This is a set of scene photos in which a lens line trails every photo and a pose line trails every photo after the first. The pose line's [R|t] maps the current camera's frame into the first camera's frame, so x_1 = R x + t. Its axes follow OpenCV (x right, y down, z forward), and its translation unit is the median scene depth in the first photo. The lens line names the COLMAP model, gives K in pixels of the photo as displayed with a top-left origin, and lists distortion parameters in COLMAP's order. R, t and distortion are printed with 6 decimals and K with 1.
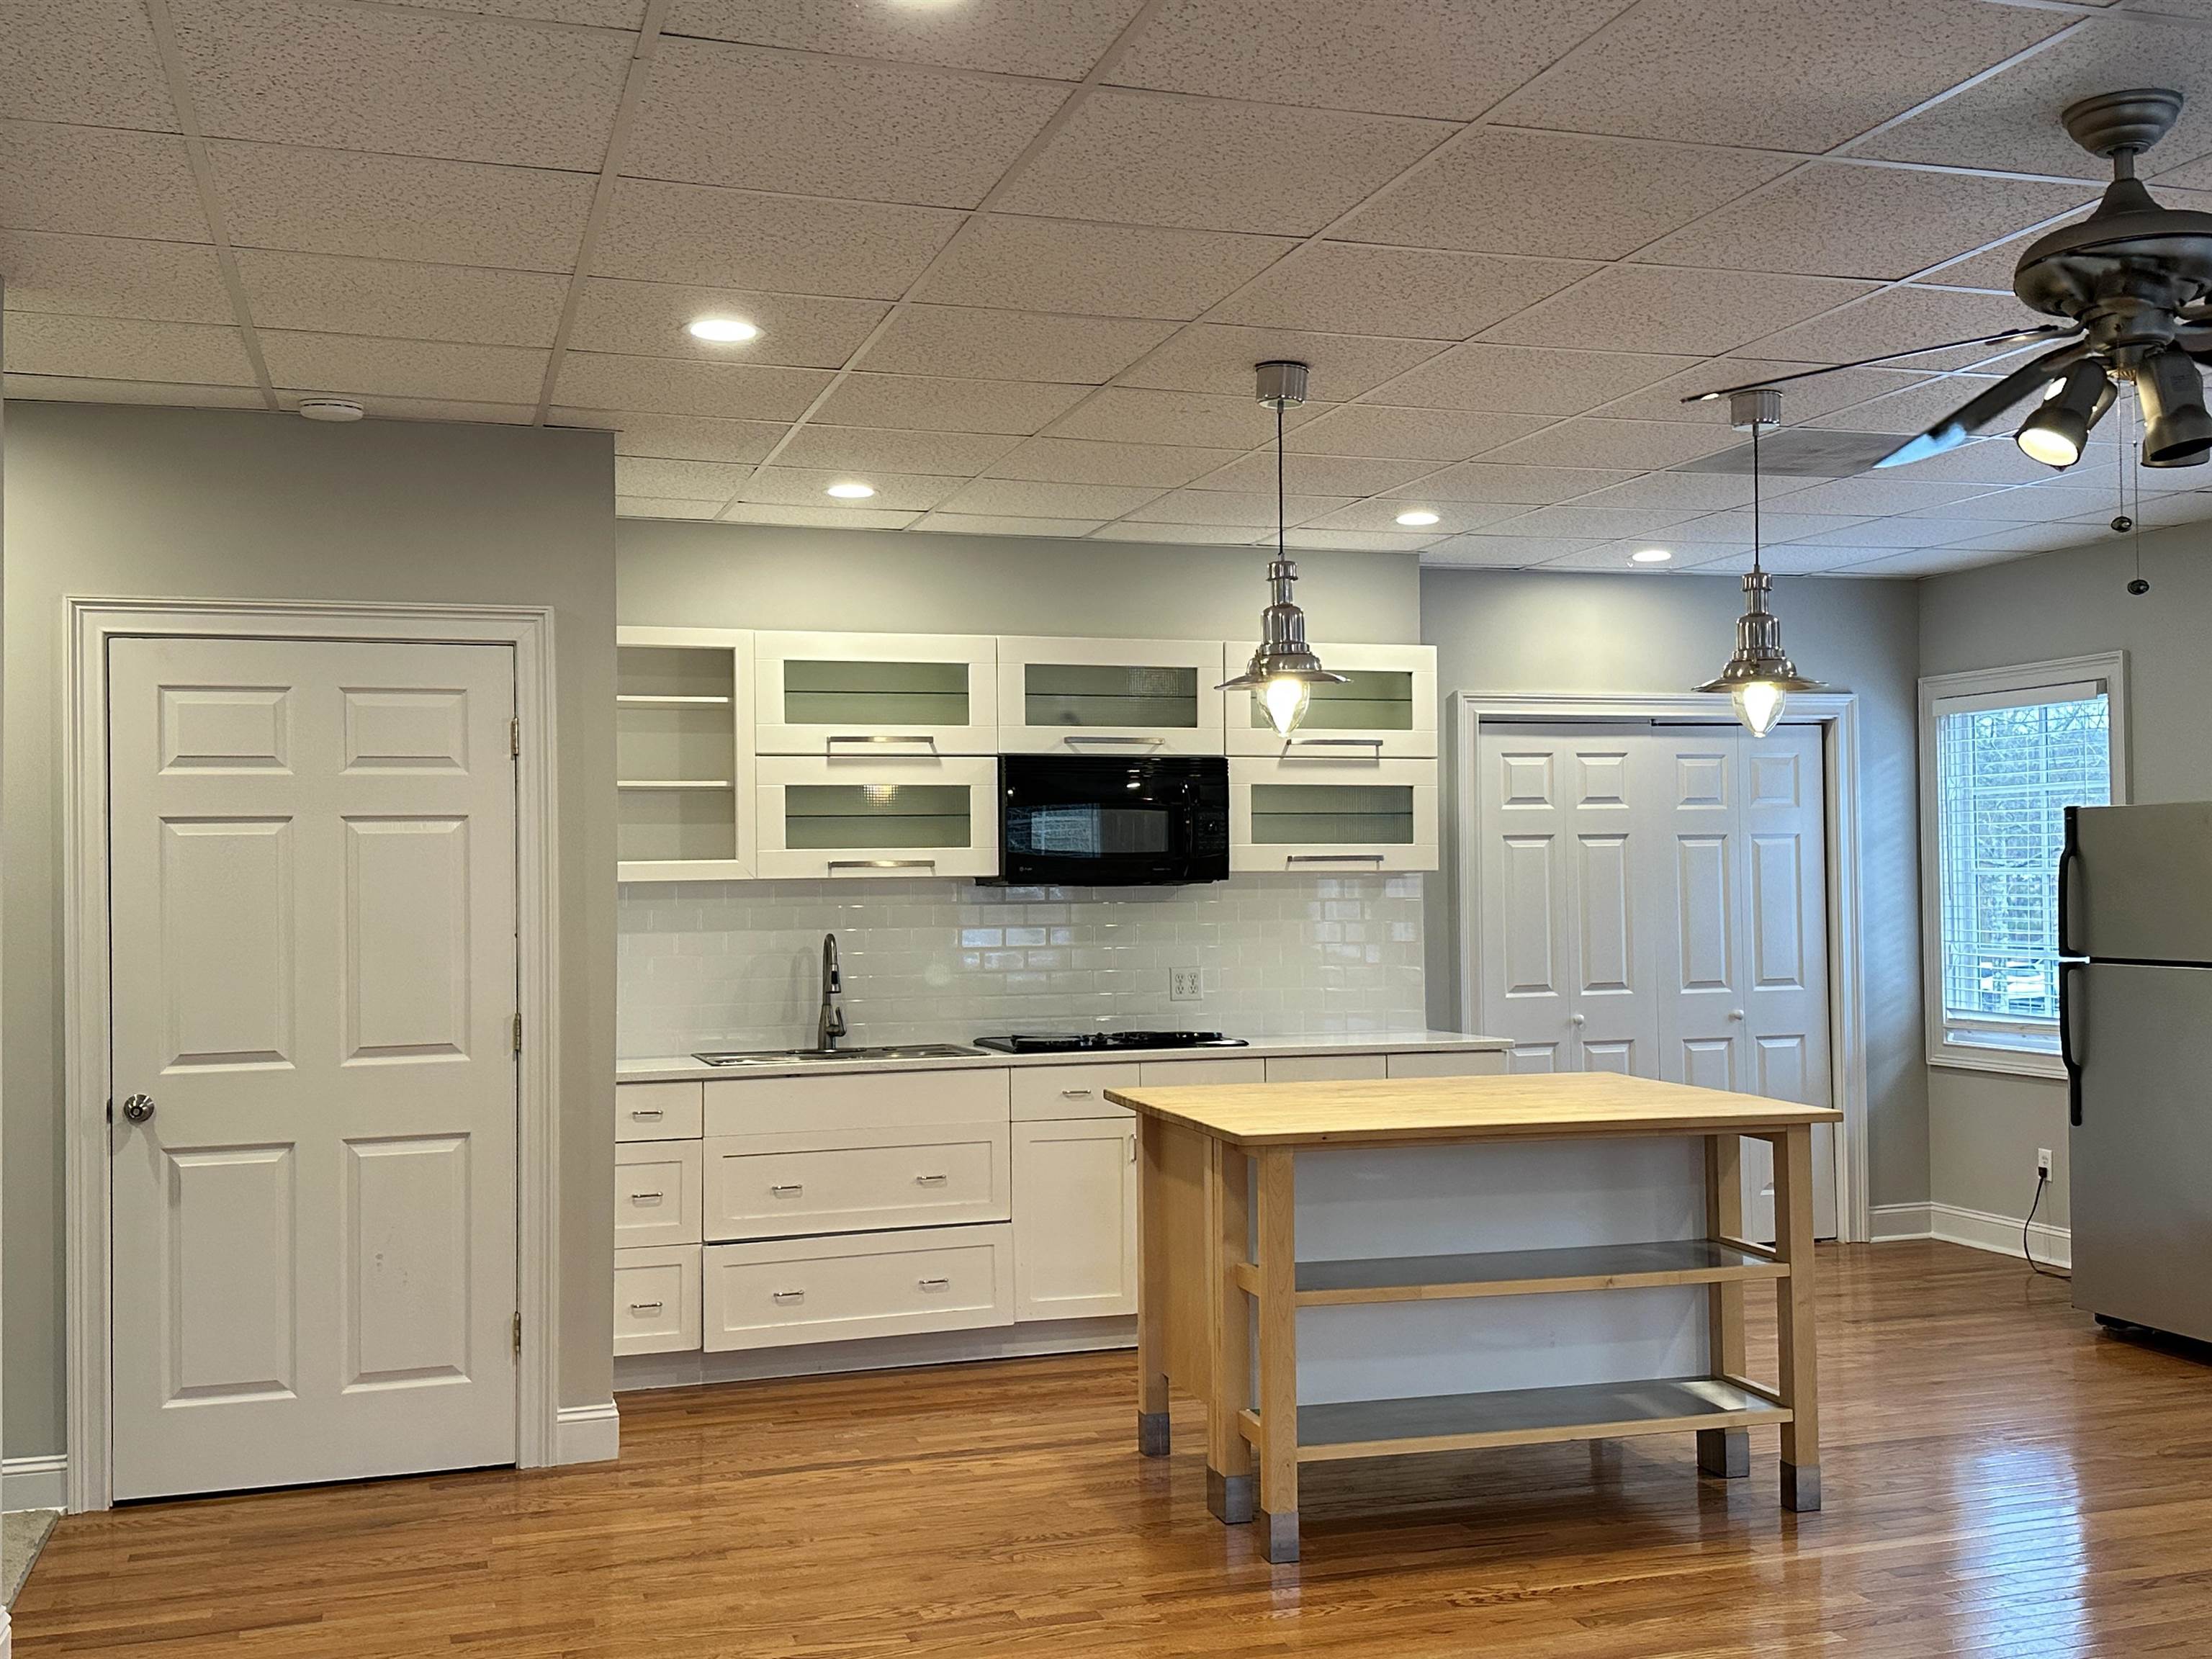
lens RADIAL K [[2171.8, 0, 1118.6], [0, 2171.8, 823.4], [0, 0, 1]] dist [0.178211, -0.343716]
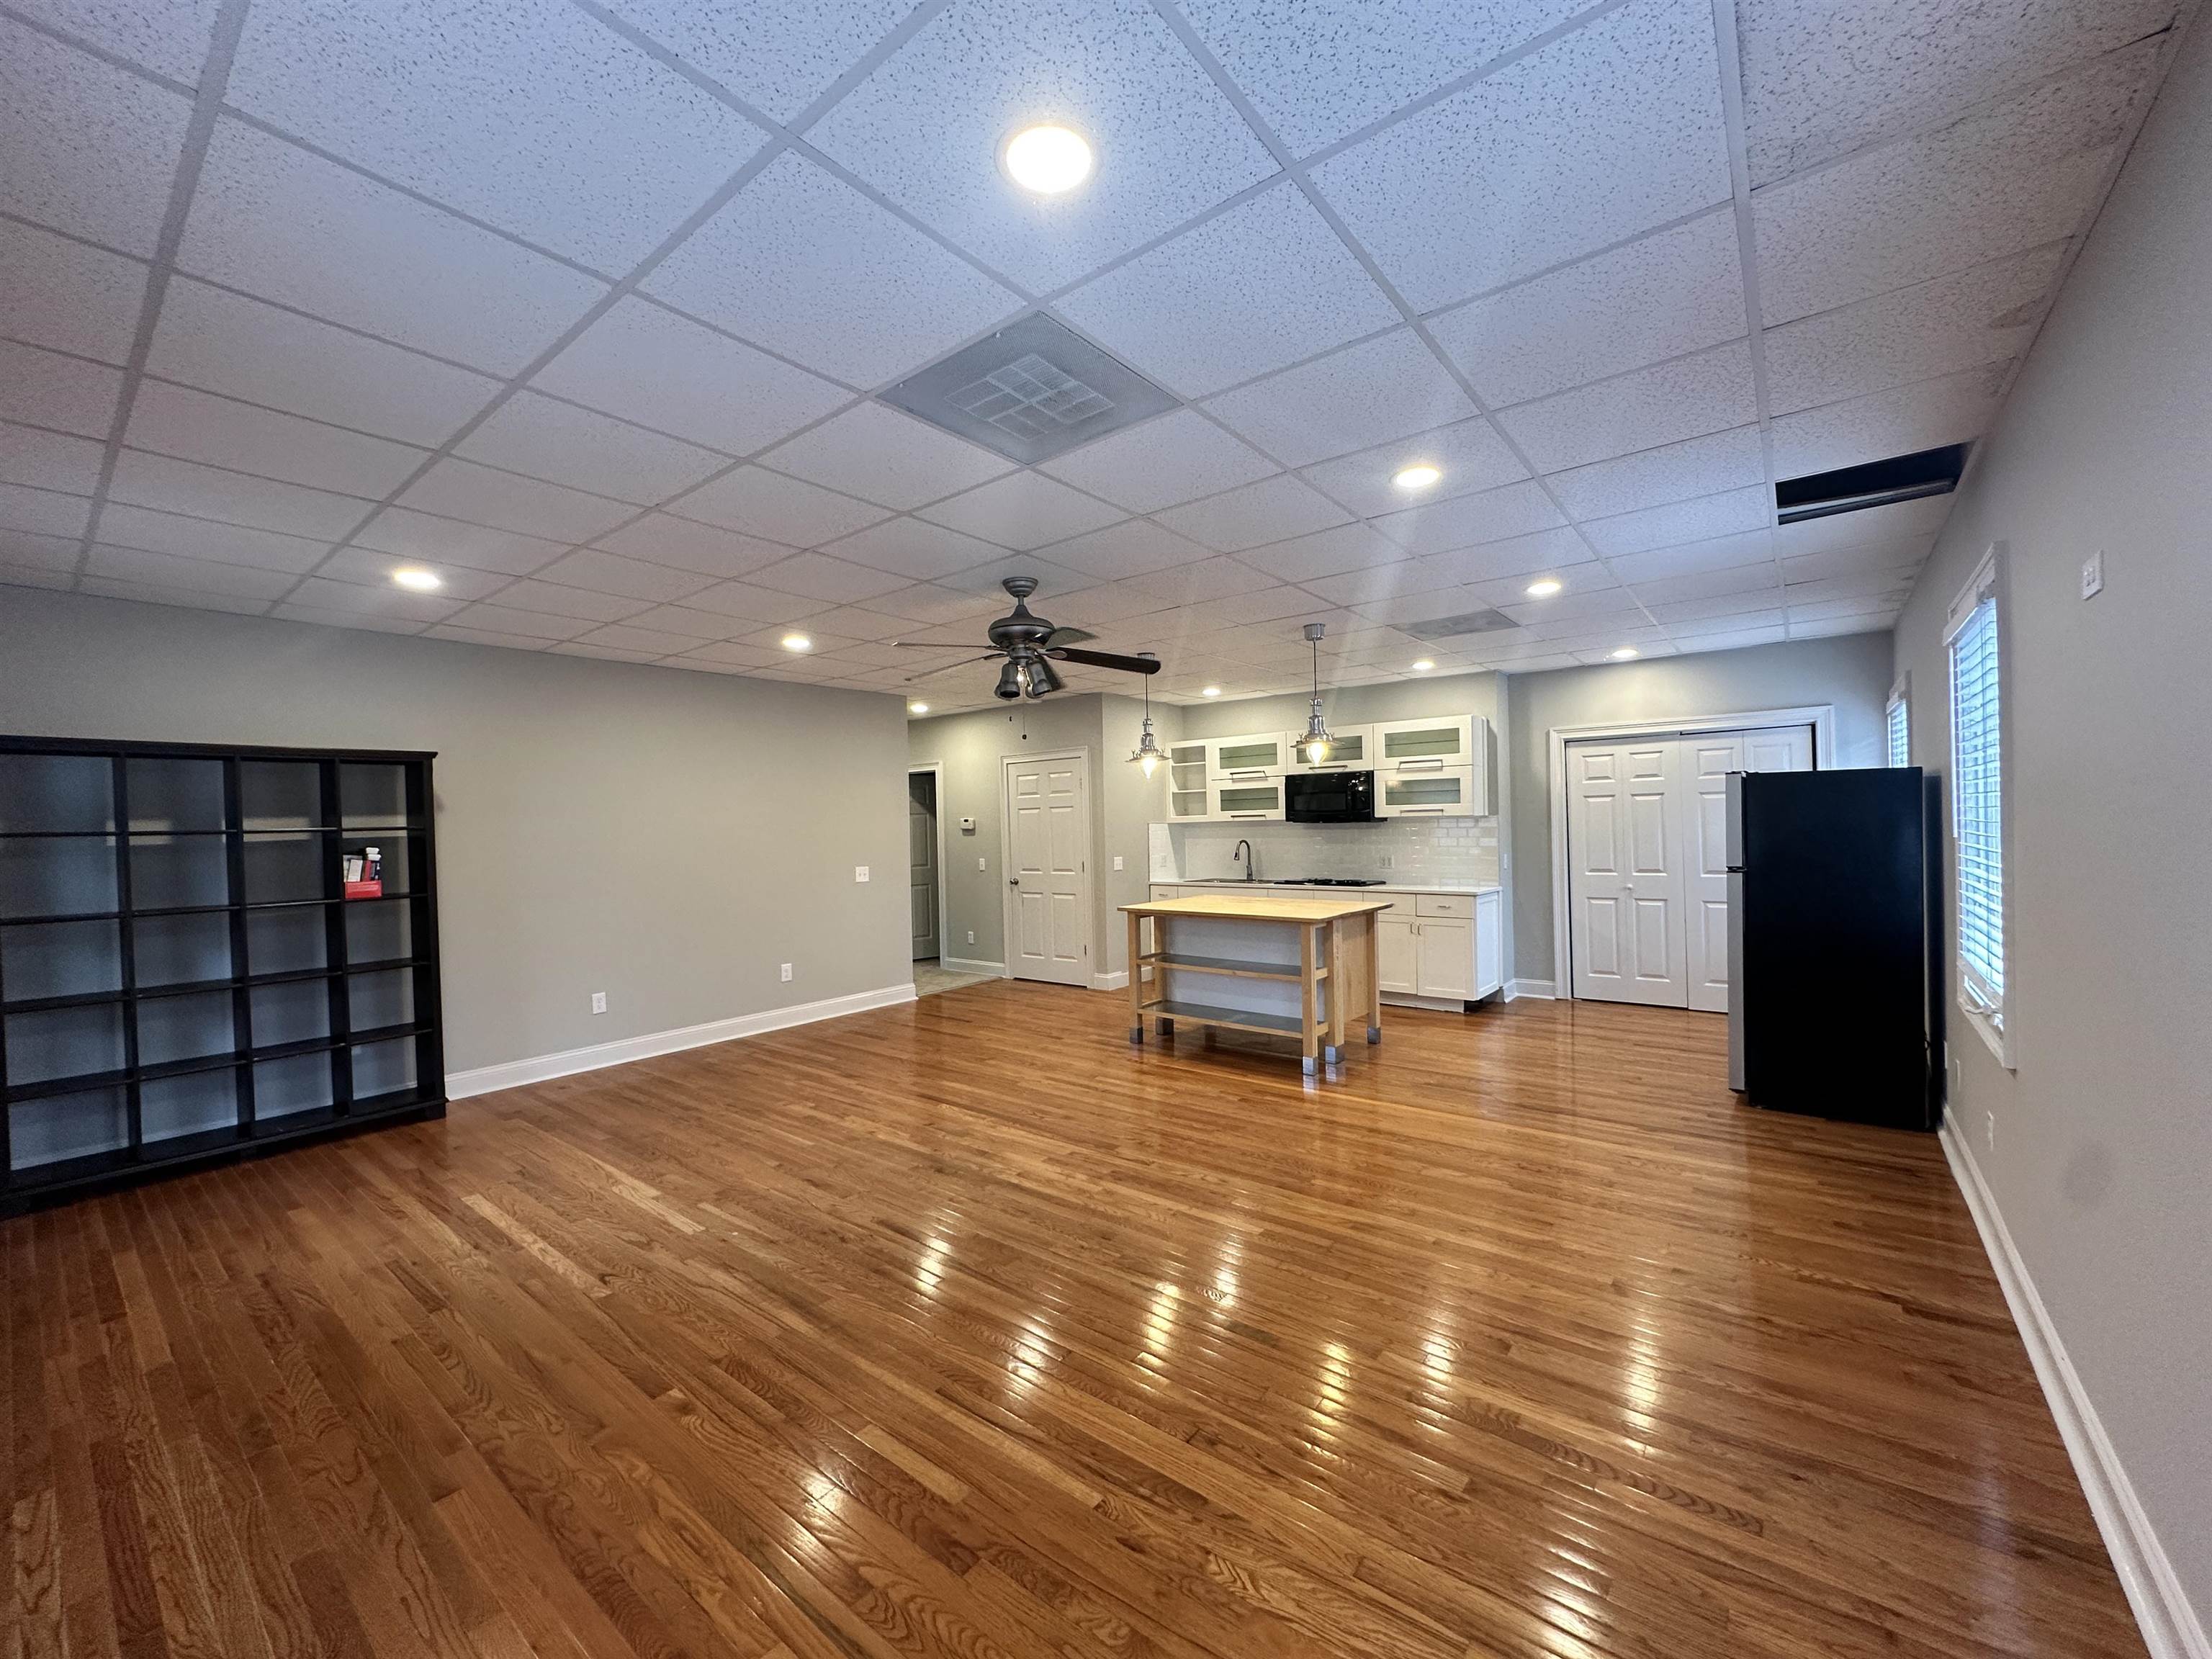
lens RADIAL K [[881.0, 0, 1099.8], [0, 881.0, 829.6], [0, 0, 1]] dist [0.000986, -0.000267]
pose [[0.552113, 0.003678, -0.833761, 0.772683], [0.037594, 0.998863, 0.029301, -0.004927], [0.832921, -0.047522, 0.551347, 0.201012]]
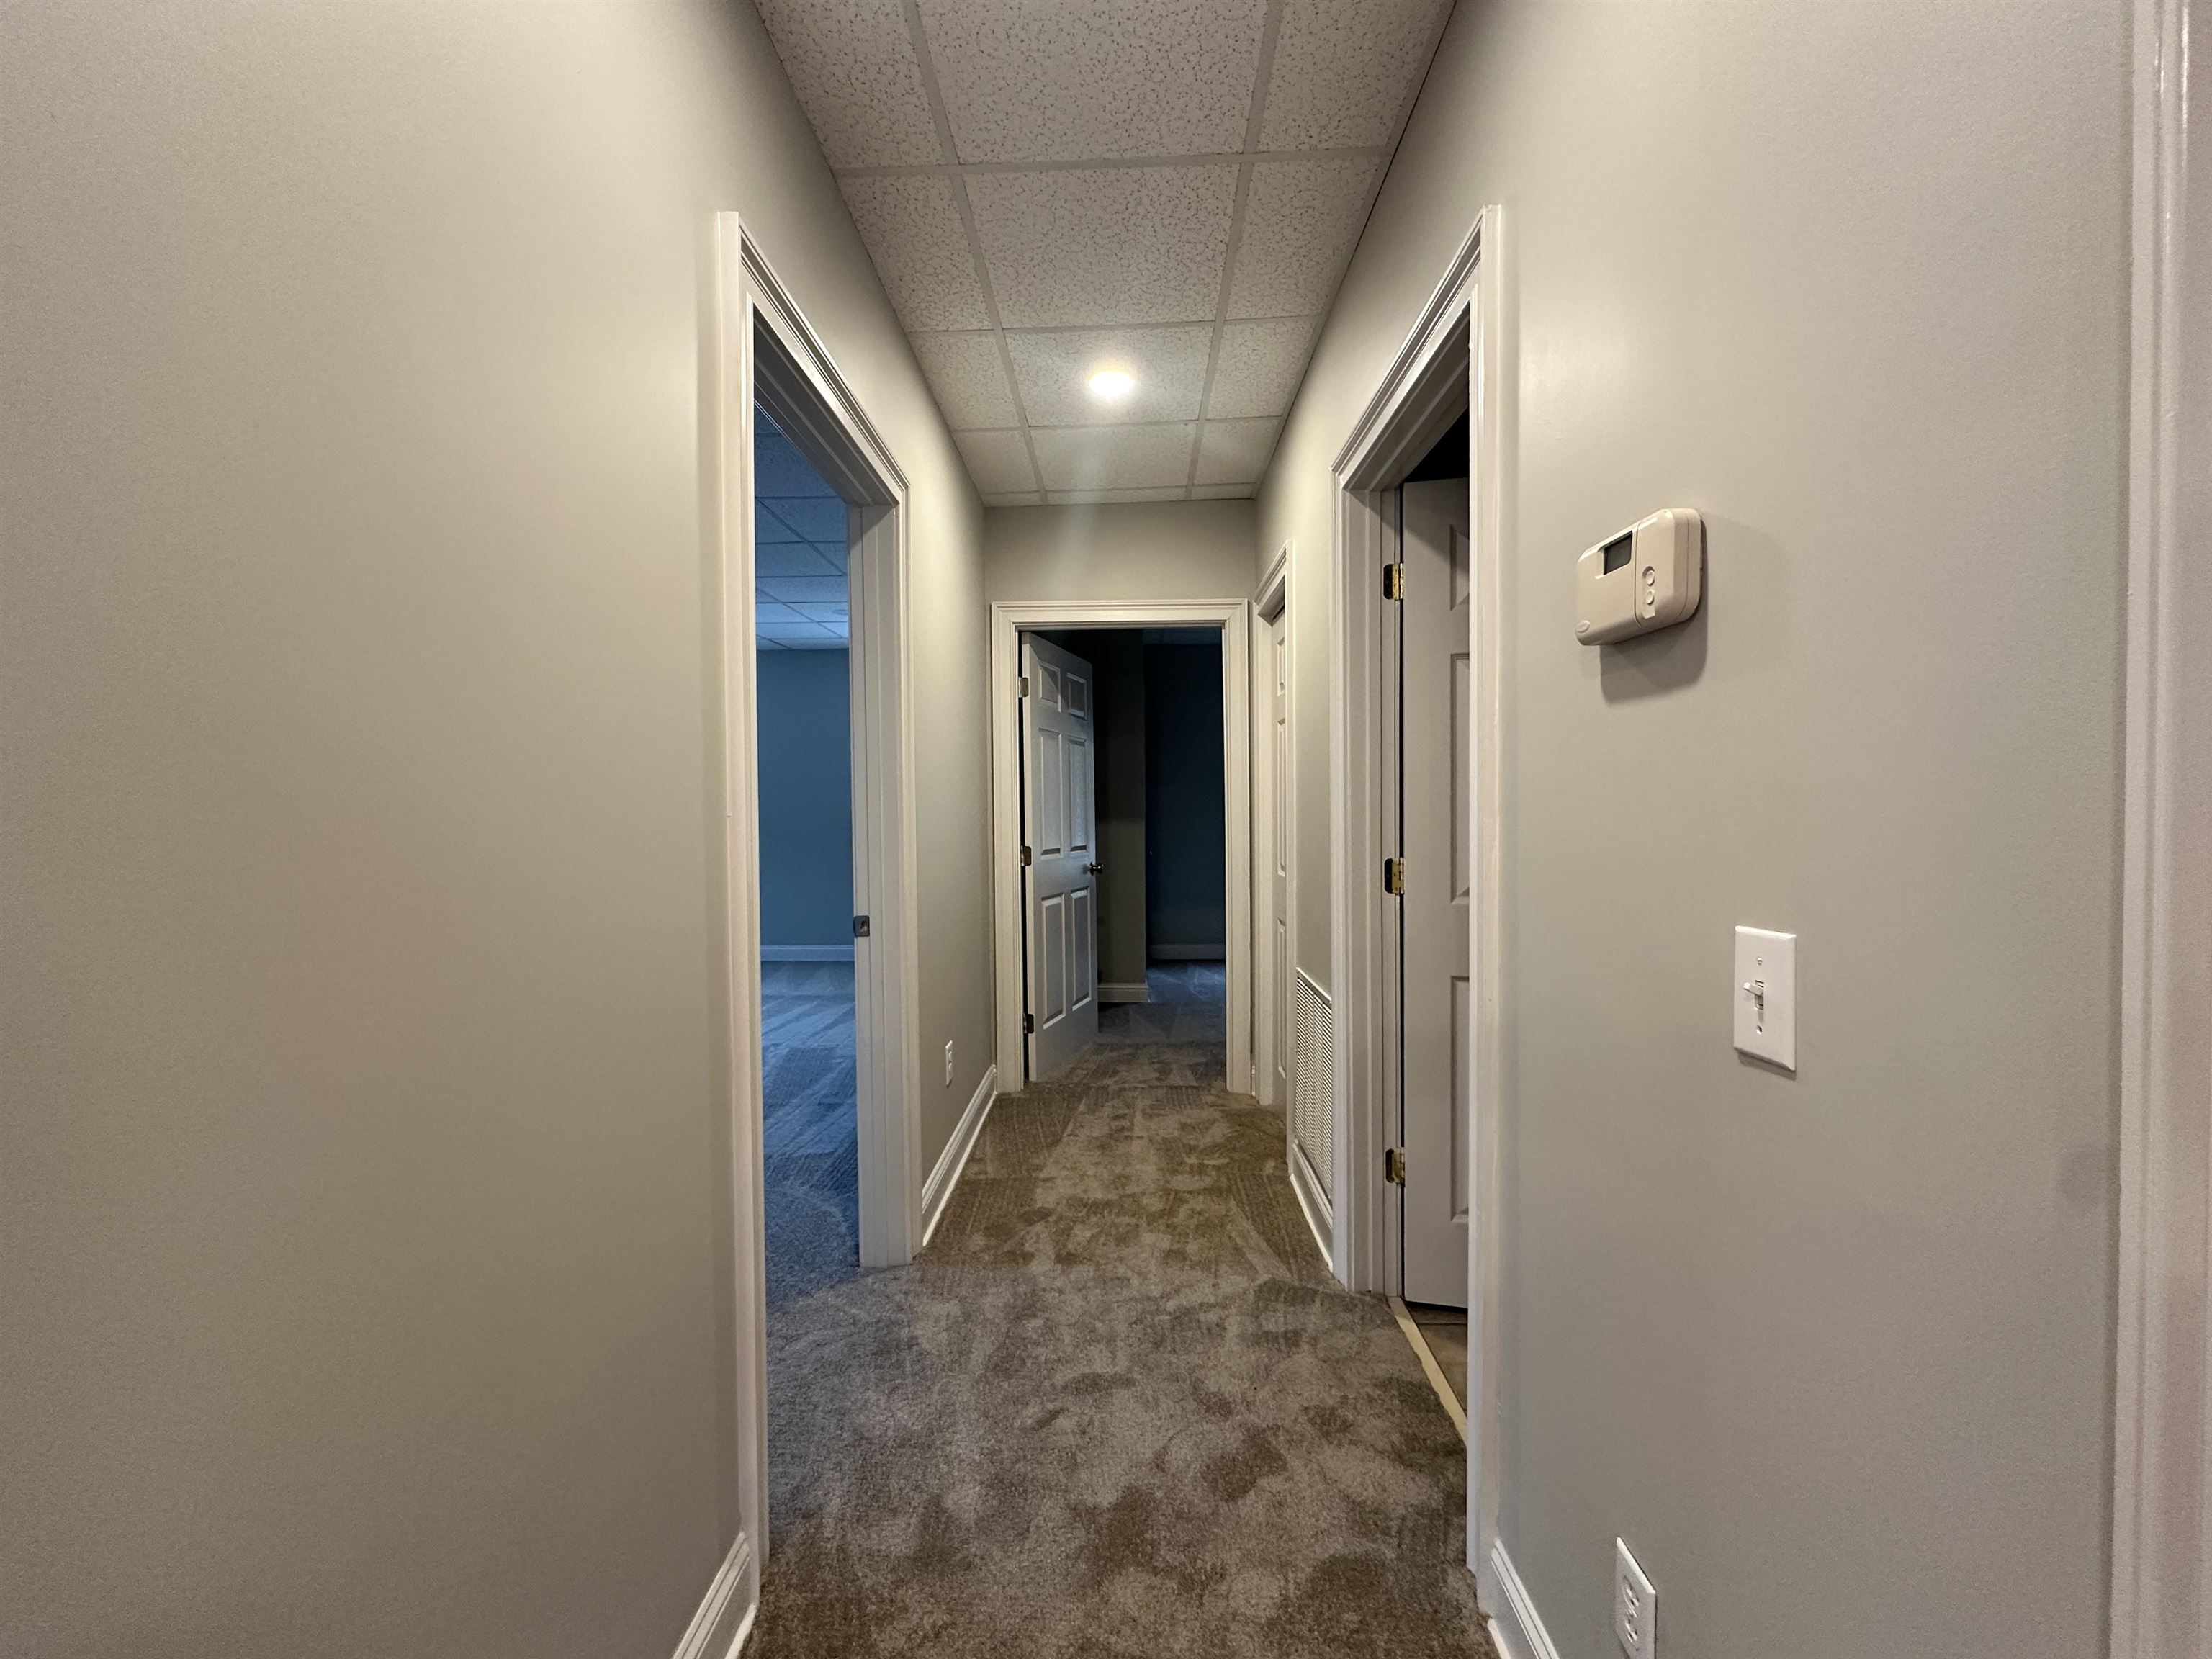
lens RADIAL K [[881.0, 0, 1099.8], [0, 881.0, 829.6], [0, 0, 1]] dist [0.000986, -0.000267]
pose [[-0.339153, 0.036206, -0.940034, -0.279756], [0.036289, 0.999019, 0.025386, 0.051209], [0.940031, -0.025503, -0.340134, 0.733556]]
